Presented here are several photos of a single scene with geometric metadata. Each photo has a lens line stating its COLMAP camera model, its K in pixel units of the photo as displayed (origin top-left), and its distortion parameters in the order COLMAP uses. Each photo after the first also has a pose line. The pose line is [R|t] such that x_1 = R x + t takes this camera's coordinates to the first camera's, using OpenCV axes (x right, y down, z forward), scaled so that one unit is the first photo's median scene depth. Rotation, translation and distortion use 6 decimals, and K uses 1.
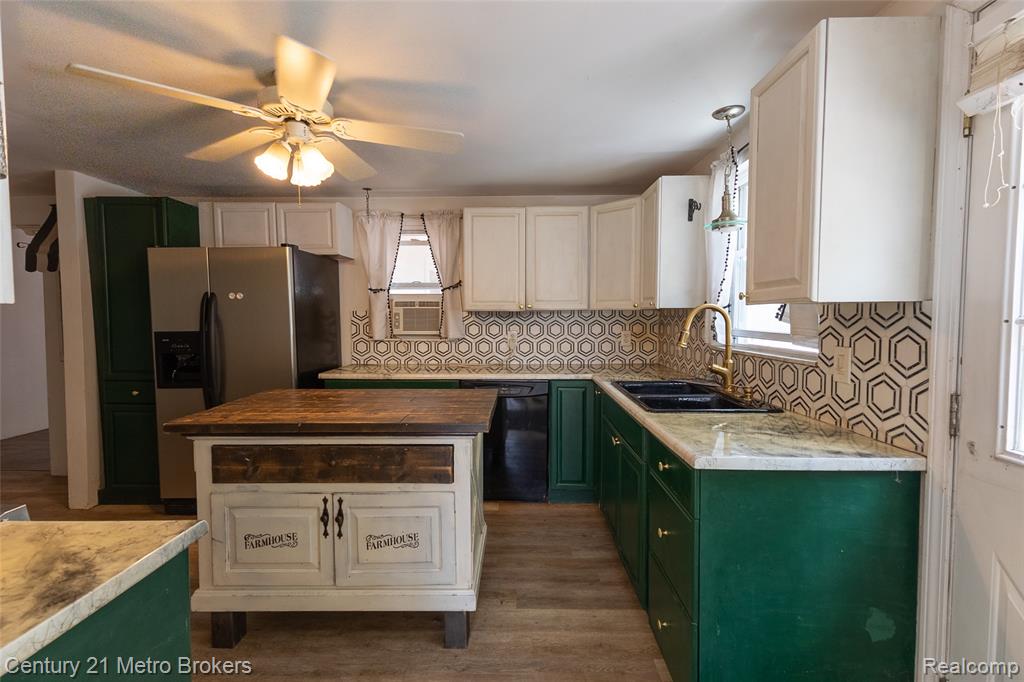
lens RADIAL K [[472.9, 0, 511.8], [0, 472.9, 338.7], [0, 0, 1]] dist [0.004303, 0.000285]
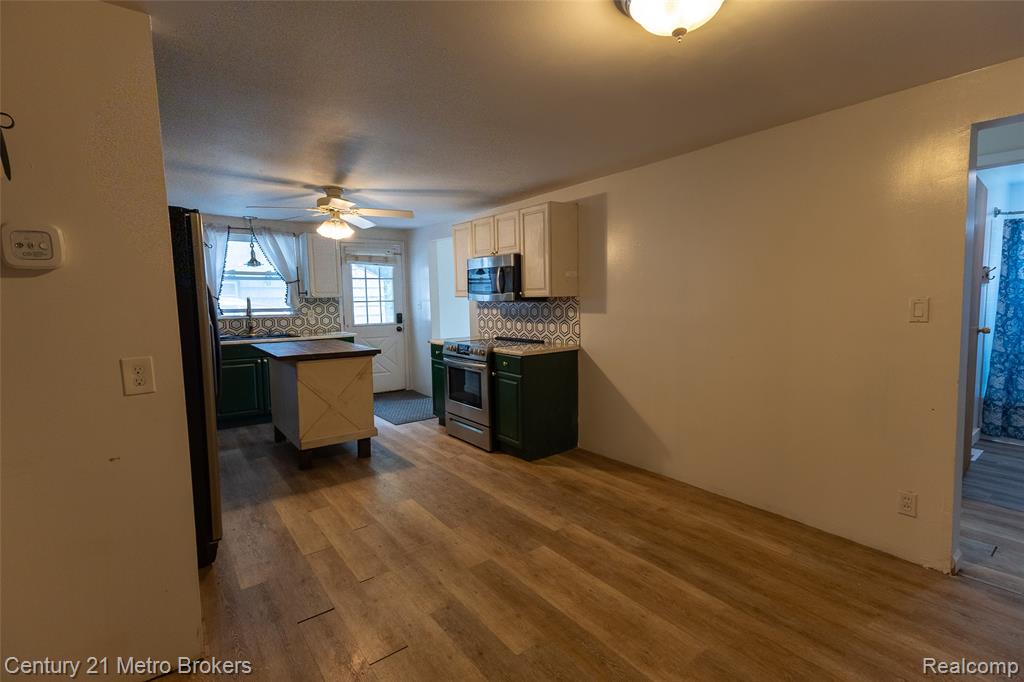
lens RADIAL K [[472.9, 0, 511.8], [0, 472.9, 338.7], [0, 0, 1]] dist [0.004303, 0.000285]
pose [[-0.634744, -0.054706, 0.770783, -1.440695], [0.052680, 0.992106, 0.113797, -0.044838], [-0.770924, 0.112837, -0.626852, 0.991472]]
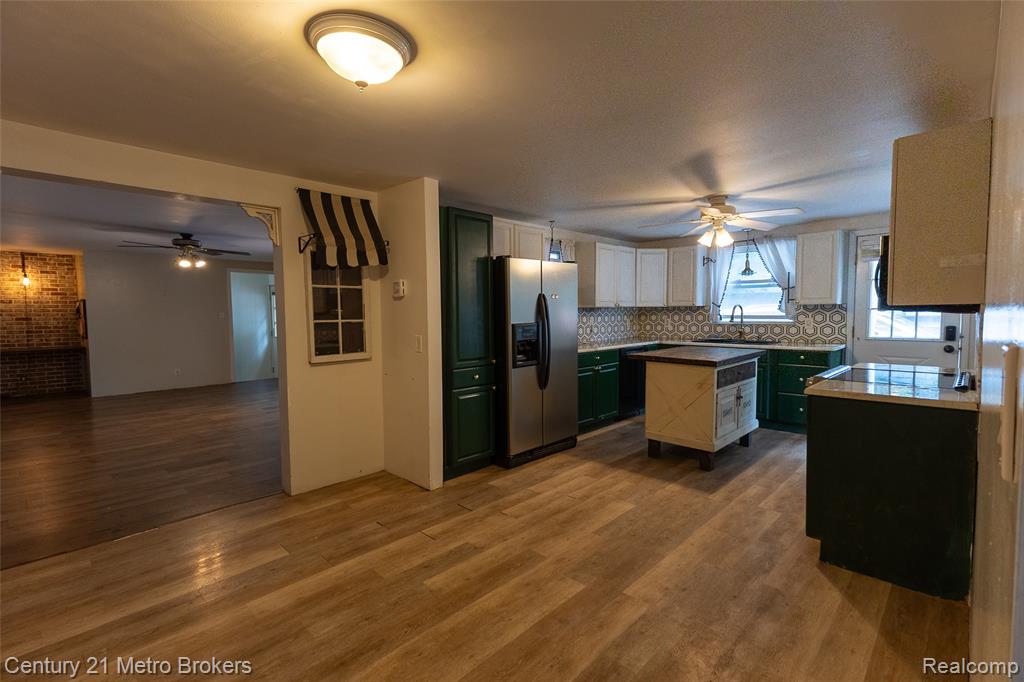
lens RADIAL K [[472.9, 0, 511.8], [0, 472.9, 338.7], [0, 0, 1]] dist [0.004303, 0.000285]
pose [[0.684040, -0.046770, 0.727944, -1.457155], [0.044175, 0.998767, 0.022659, -0.001826], [-0.728106, 0.016657, 0.685263, 0.120609]]
